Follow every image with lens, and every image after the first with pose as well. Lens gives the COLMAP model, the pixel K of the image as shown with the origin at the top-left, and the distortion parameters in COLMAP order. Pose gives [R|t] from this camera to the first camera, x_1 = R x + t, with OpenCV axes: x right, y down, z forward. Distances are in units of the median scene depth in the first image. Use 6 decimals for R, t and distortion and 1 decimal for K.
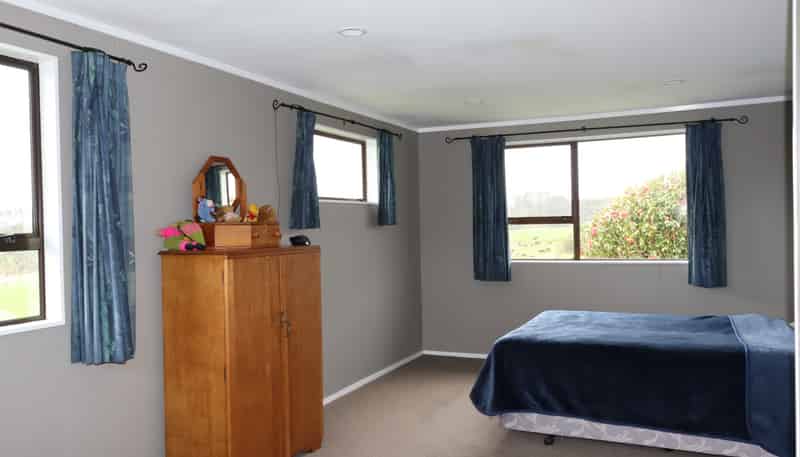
lens RADIAL K [[687.2, 0, 400.0], [0, 687.2, 228.5], [0, 0, 1]] dist [0.088563, -0.000381]
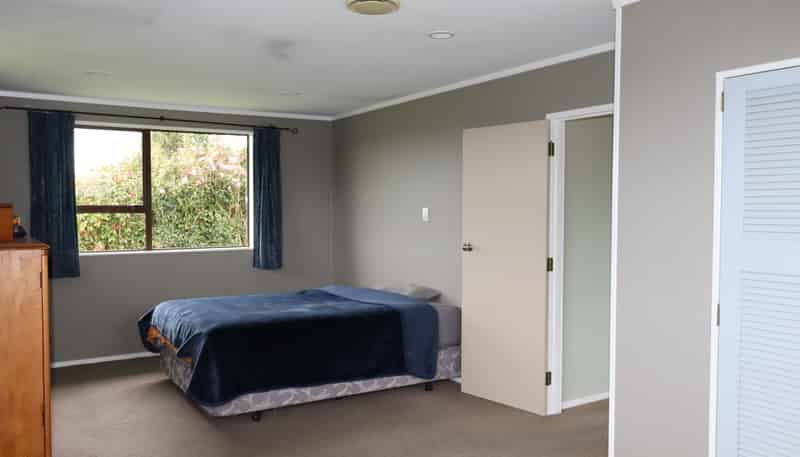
lens RADIAL K [[687.2, 0, 400.0], [0, 687.2, 228.5], [0, 0, 1]] dist [0.088563, -0.000381]
pose [[0.560182, -0.007515, 0.828335, -0.363499], [-0.001462, 0.999948, 0.010060, 0.003742], [-0.828368, -0.006847, 0.560142, 0.151809]]
